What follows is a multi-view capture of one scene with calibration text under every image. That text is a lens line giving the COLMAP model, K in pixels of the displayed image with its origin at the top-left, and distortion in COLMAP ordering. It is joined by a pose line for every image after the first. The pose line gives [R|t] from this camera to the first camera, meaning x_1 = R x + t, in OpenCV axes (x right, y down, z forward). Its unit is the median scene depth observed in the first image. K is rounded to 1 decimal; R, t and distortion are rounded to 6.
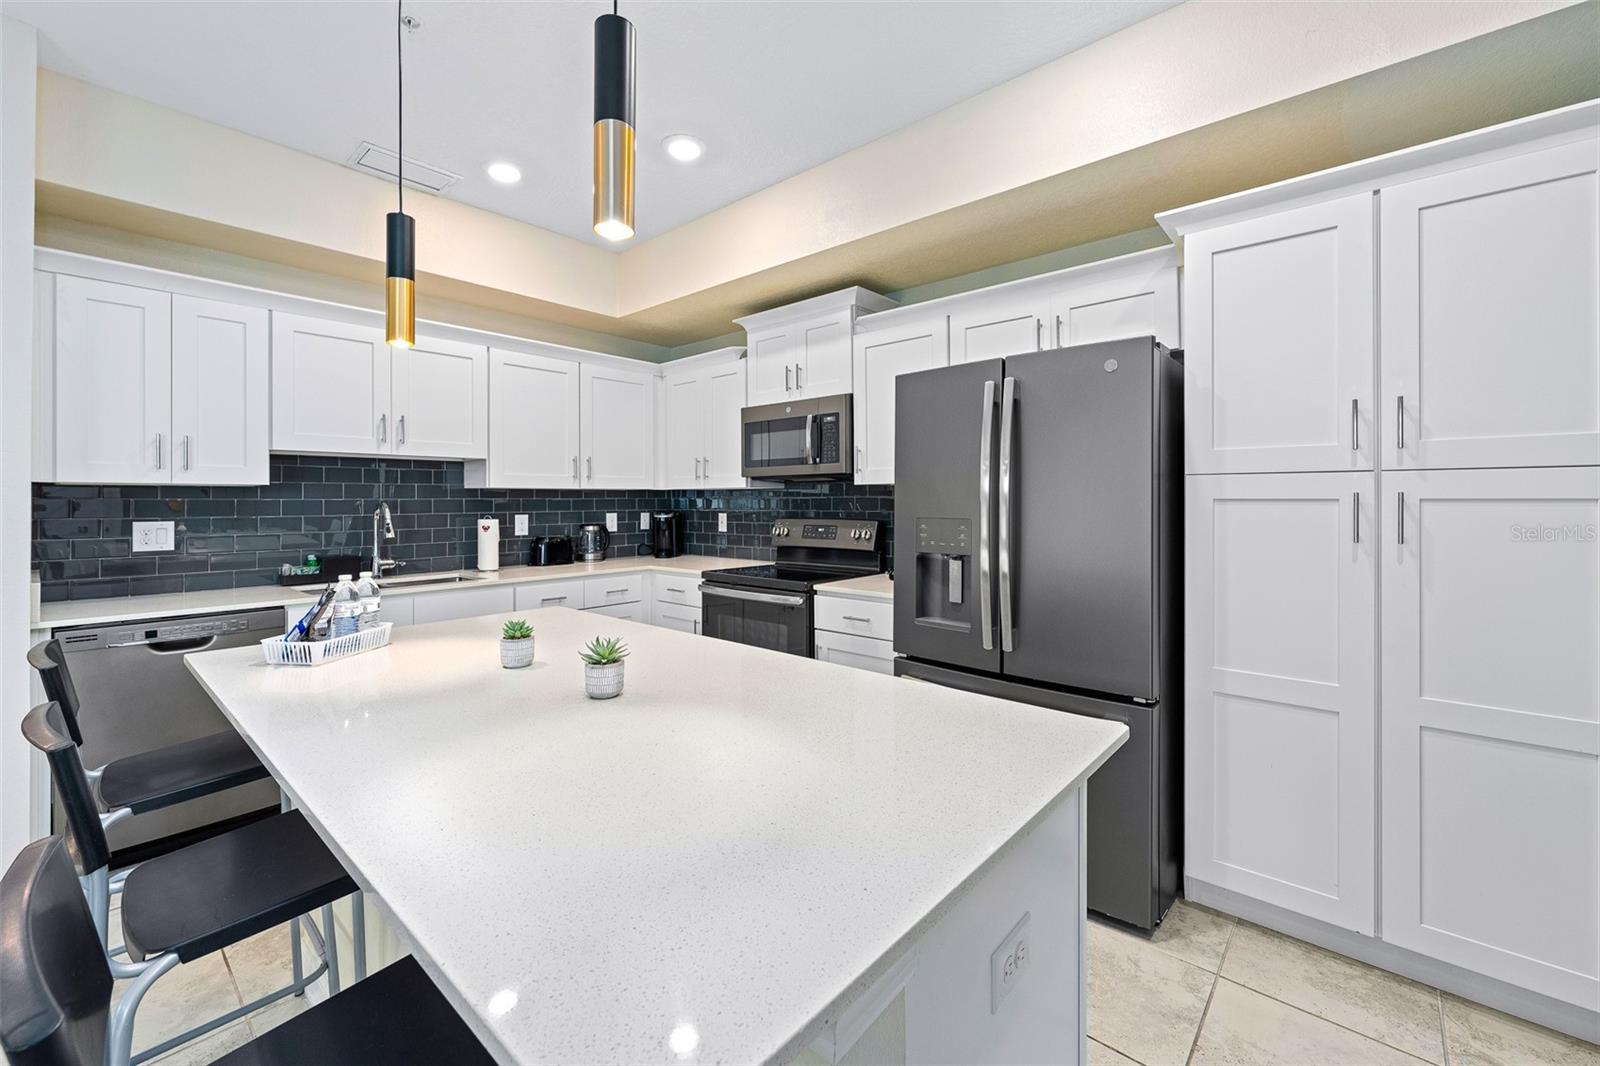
lens RADIAL K [[652.0, 0, 803.9], [0, 652.0, 503.5], [0, 0, 1]] dist [-0.002373, -0.000231]
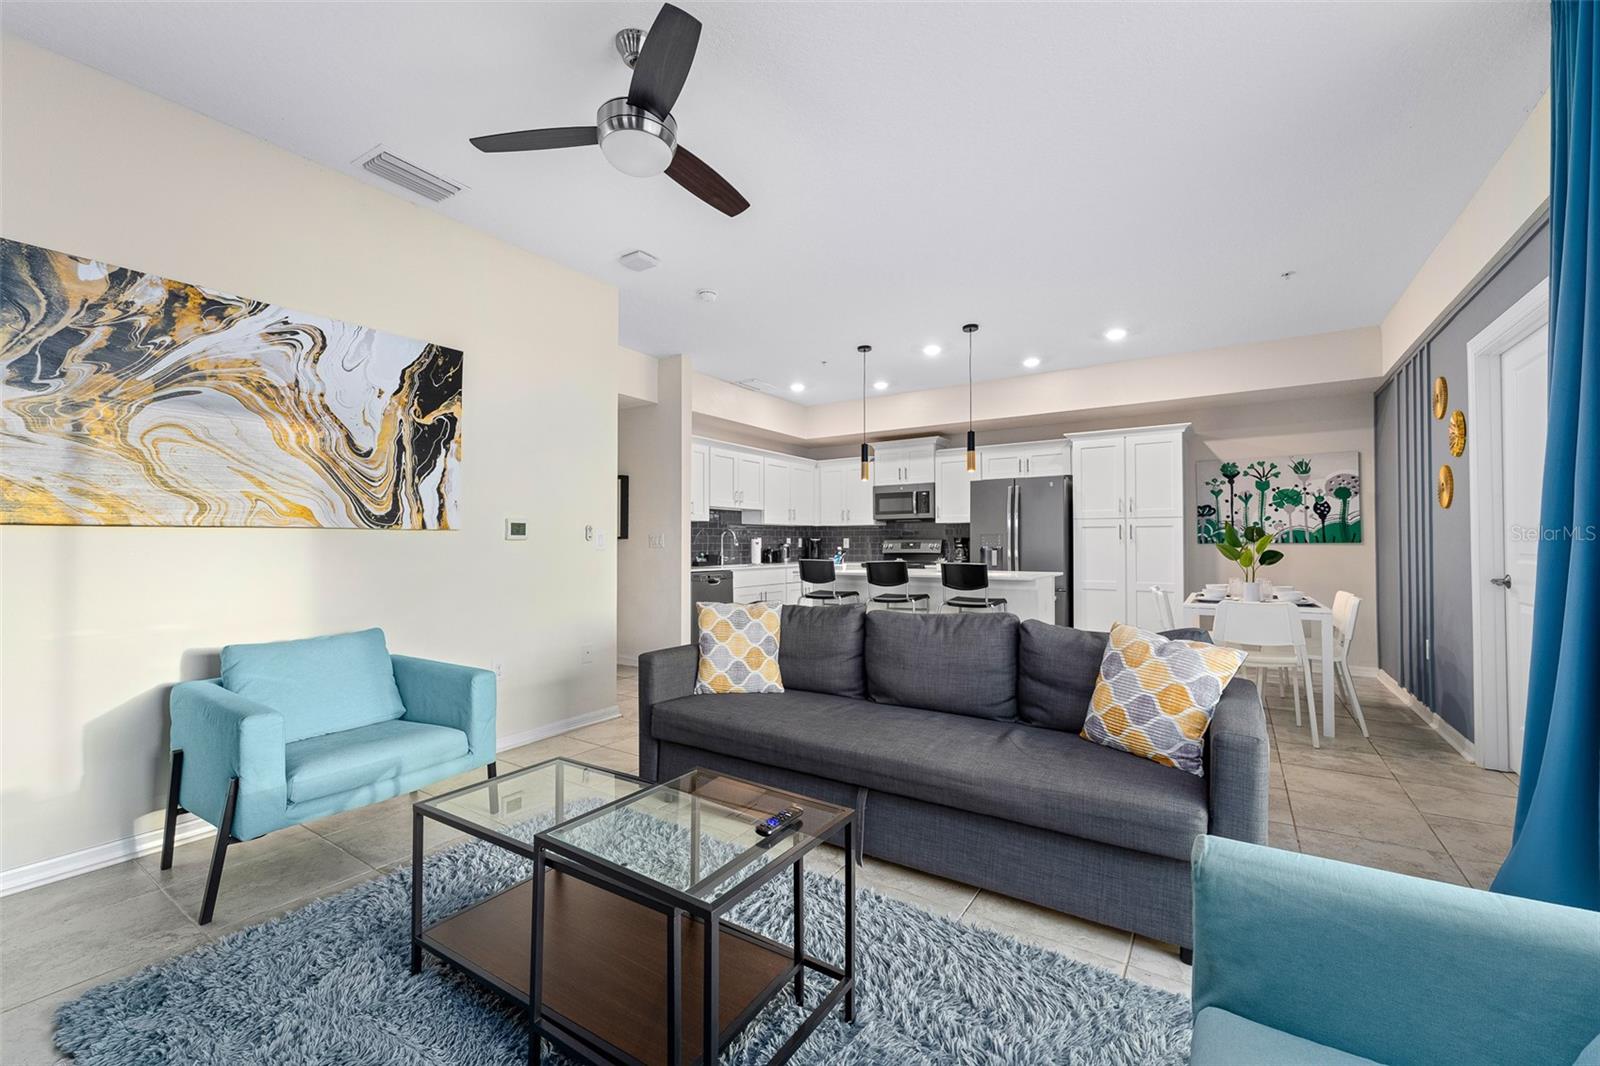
lens RADIAL K [[648.3, 0, 800.0], [0, 648.3, 533.0], [0, 0, 1]] dist [0.000412, 0.000004]
pose [[0.991077, 0.003713, 0.133241, -0.648101], [-0.000664, 0.999737, -0.022924, 0.054204], [-0.133291, 0.022631, 0.990818, -1.092646]]
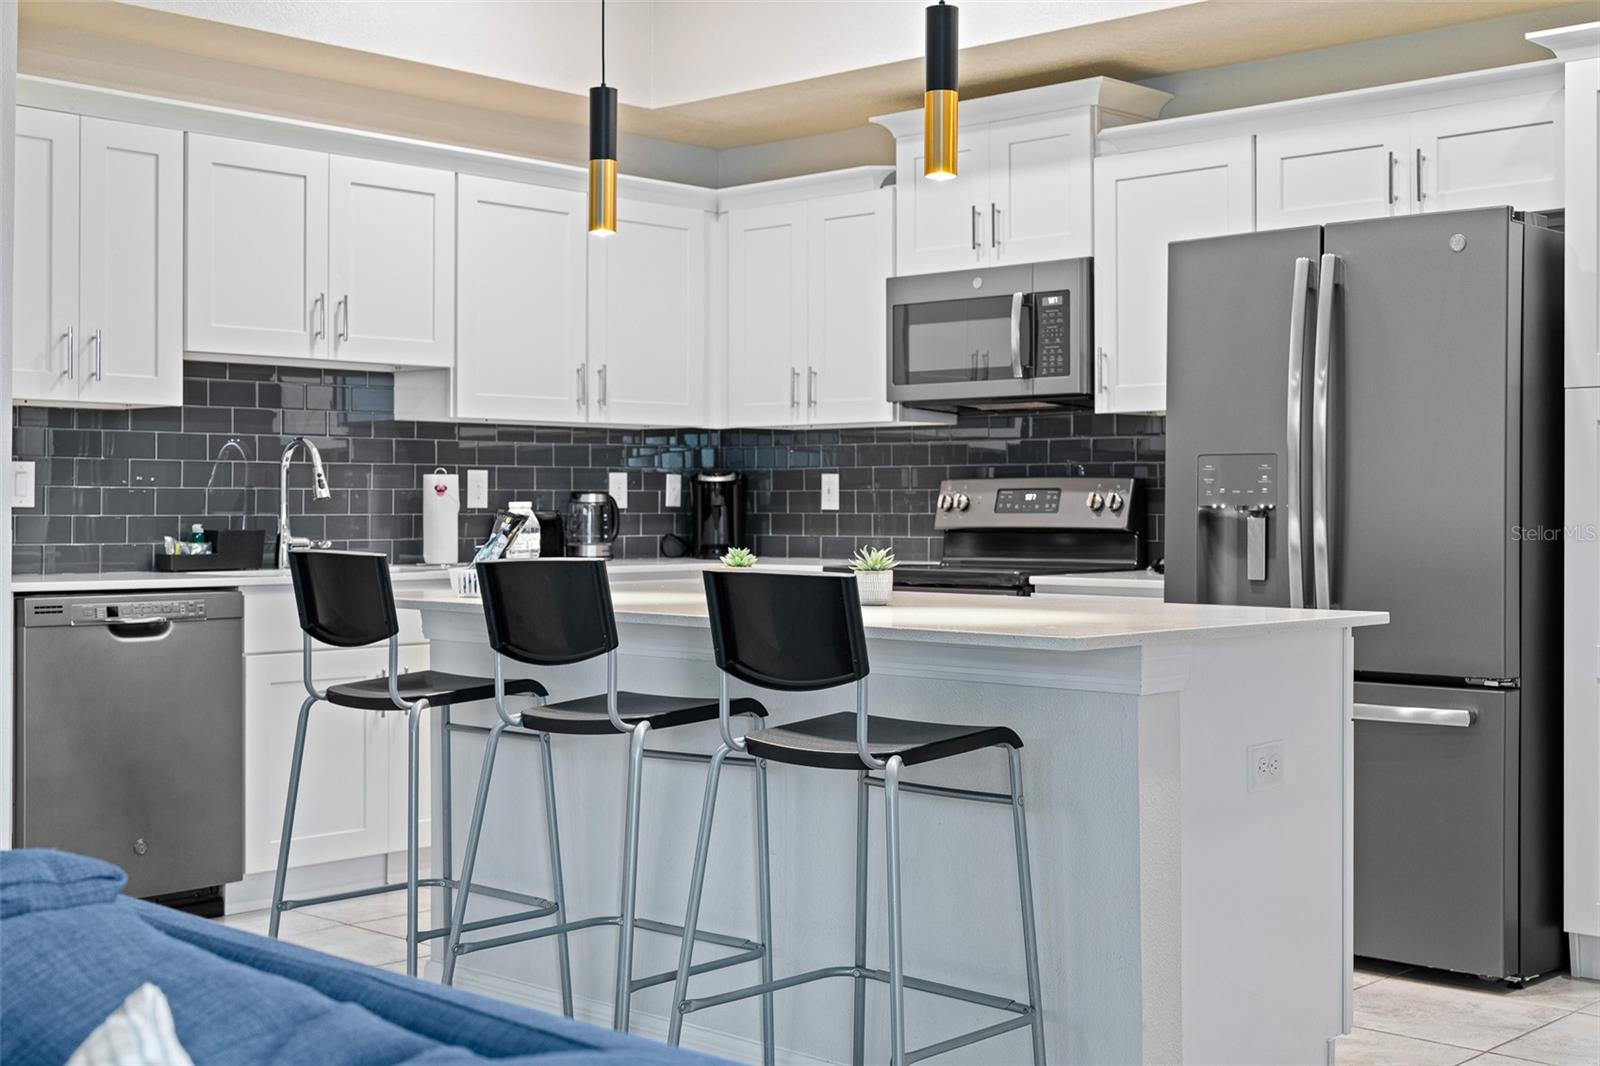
lens RADIAL K [[2007.8, 0, 795.7], [0, 2007.8, 498.9], [0, 0, 1]] dist [0.032510, 0.022597]
pose [[0.999212, 0.004672, -0.039417, -0.112648], [-0.004976, 0.999959, -0.007626, 0.059759], [0.039380, 0.007816, 0.999194, -0.765122]]
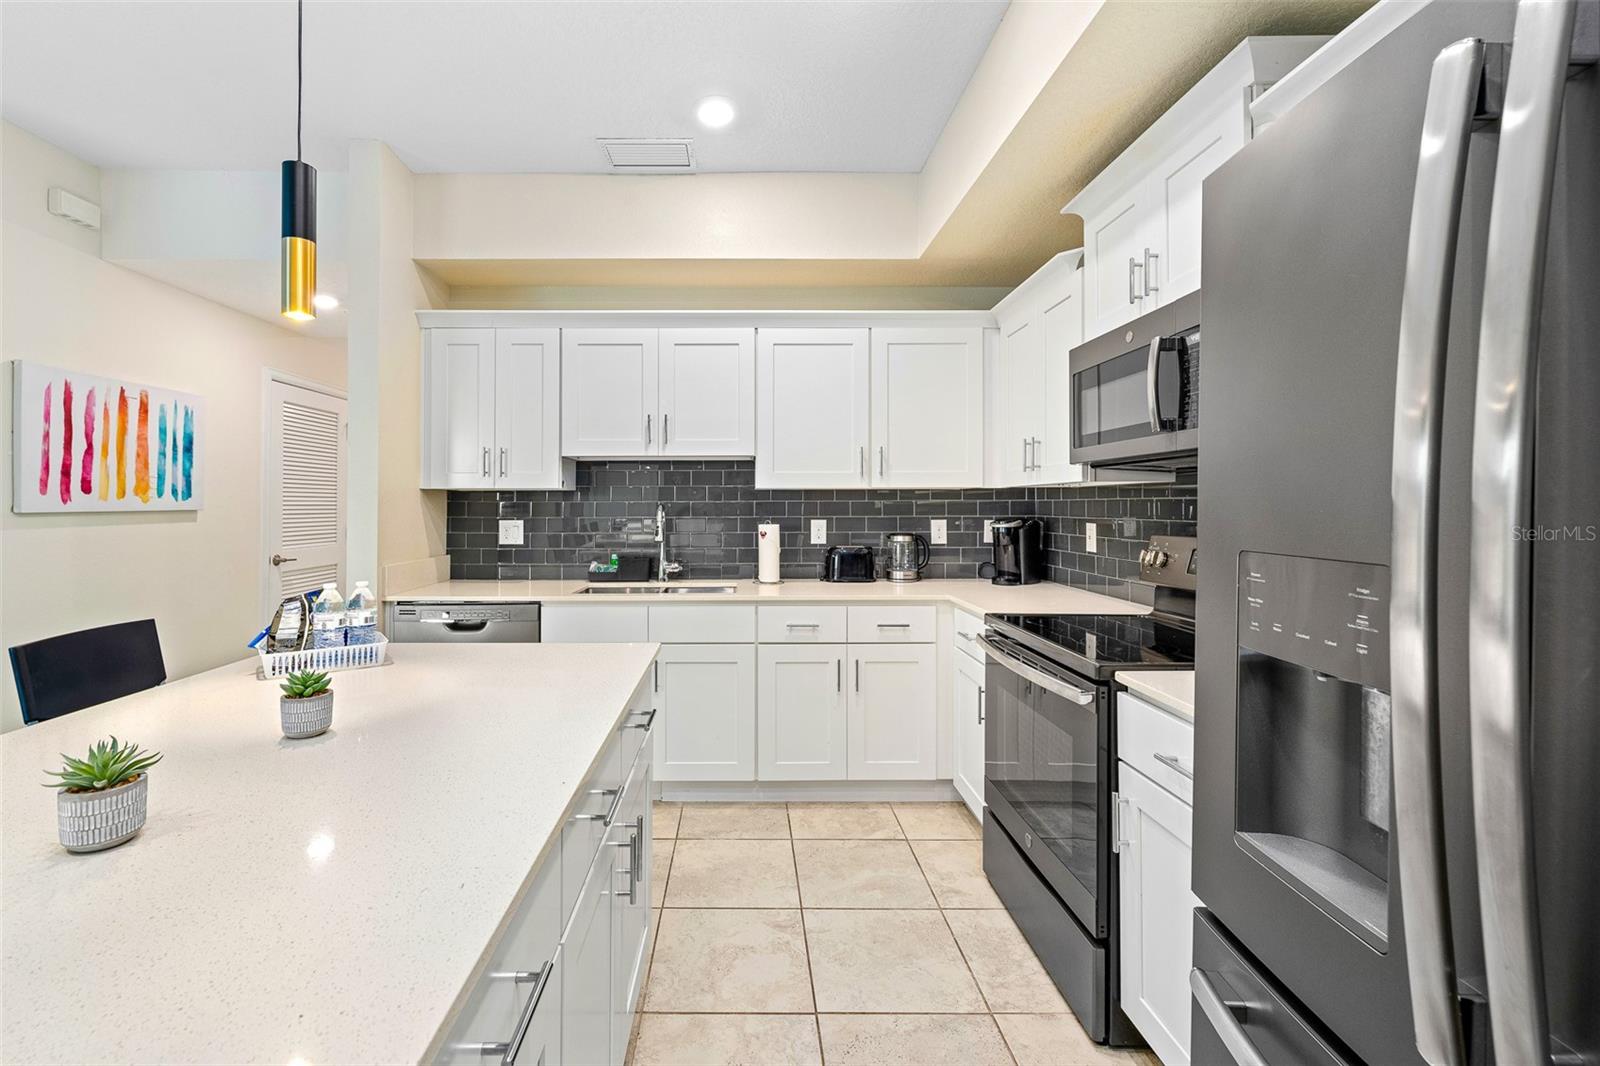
lens RADIAL K [[677.4, 0, 744.5], [0, 677.4, 506.8], [0, 0, 1]] dist [0.000399, -0.000009]
pose [[0.658398, 0.003847, -0.752660, 0.192740], [-0.004253, 0.999990, 0.001390, -0.000717], [0.752658, 0.002285, 0.658408, 0.387970]]
